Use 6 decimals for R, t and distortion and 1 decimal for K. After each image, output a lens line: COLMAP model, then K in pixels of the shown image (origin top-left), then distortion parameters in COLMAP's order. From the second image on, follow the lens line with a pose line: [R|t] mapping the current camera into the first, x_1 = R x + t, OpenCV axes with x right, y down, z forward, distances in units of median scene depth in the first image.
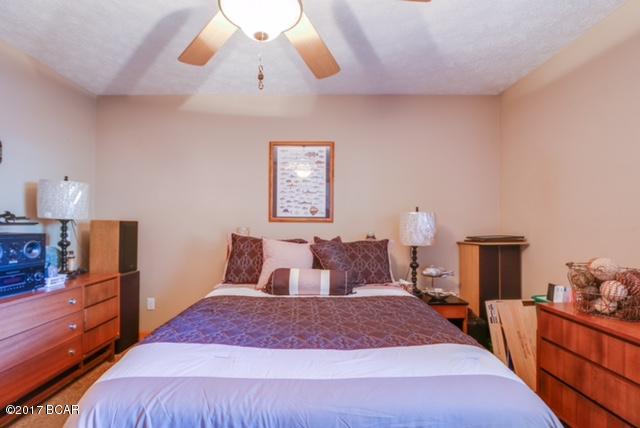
lens RADIAL K [[312.4, 0, 318.9], [0, 312.4, 227.2], [0, 0, 1]] dist [-0.000282, -0.000021]
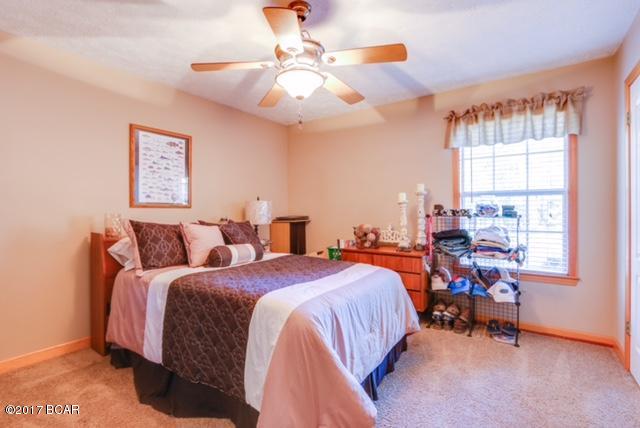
lens RADIAL K [[309.8, 0, 320.0], [0, 309.8, 214.0], [0, 0, 1]] dist [-0.000598, -0.000111]
pose [[0.572701, -0.017995, 0.819567, -0.606195], [0.009033, 0.999837, 0.015641, -0.007197], [-0.819714, -0.001554, 0.572770, -0.018694]]
